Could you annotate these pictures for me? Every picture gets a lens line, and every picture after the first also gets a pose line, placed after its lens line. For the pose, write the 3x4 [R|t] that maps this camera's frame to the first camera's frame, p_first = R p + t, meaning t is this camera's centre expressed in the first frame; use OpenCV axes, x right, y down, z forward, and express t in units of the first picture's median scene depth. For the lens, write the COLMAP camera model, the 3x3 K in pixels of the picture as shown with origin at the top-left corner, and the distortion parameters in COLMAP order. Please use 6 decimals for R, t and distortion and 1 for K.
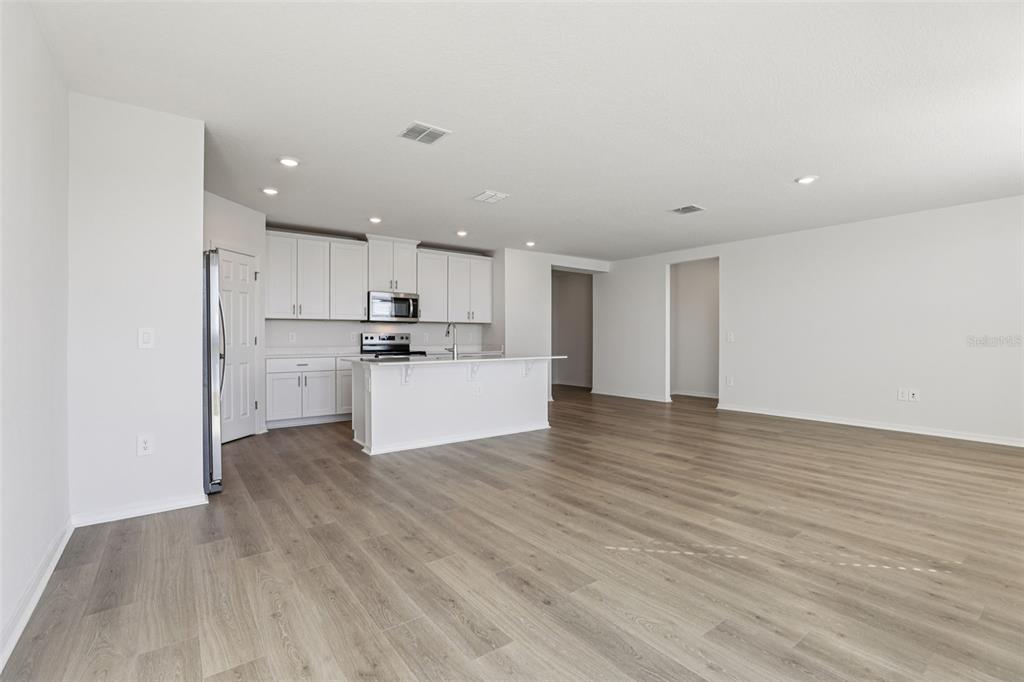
lens RADIAL K [[469.4, 0, 514.8], [0, 469.4, 339.1], [0, 0, 1]] dist [-0.001781, -0.000042]
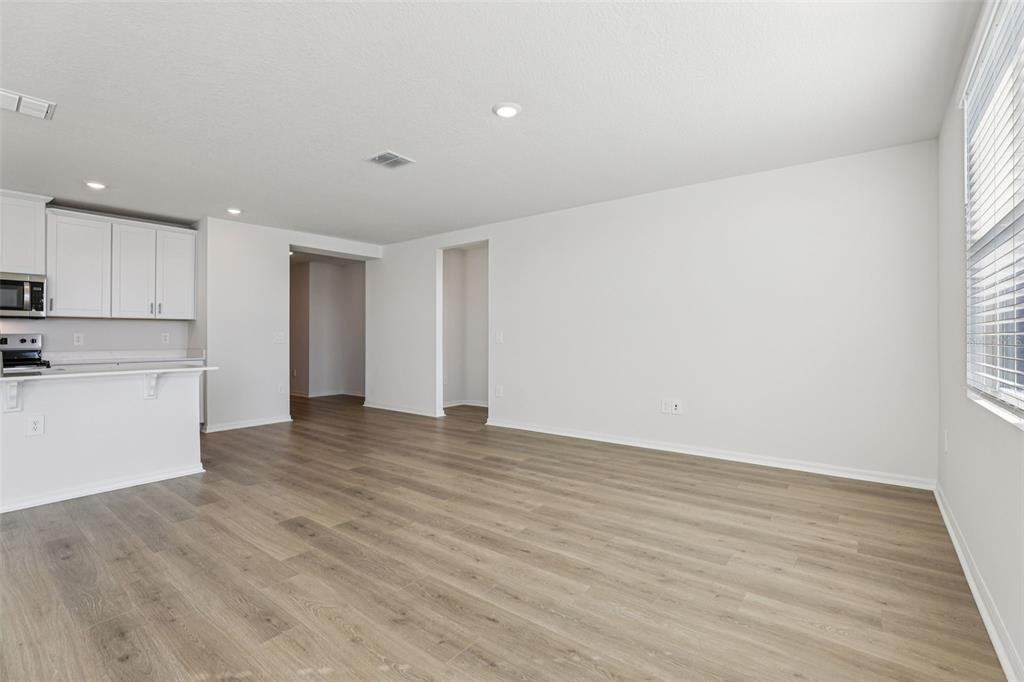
lens RADIAL K [[453.6, 0, 510.7], [0, 453.6, 340.2], [0, 0, 1]] dist [0.000638, 0.000157]
pose [[0.976726, -0.005121, 0.214431, 0.302073], [0.004932, 0.999987, 0.001419, -0.000570], [-0.214435, -0.000328, 0.976738, 0.214848]]
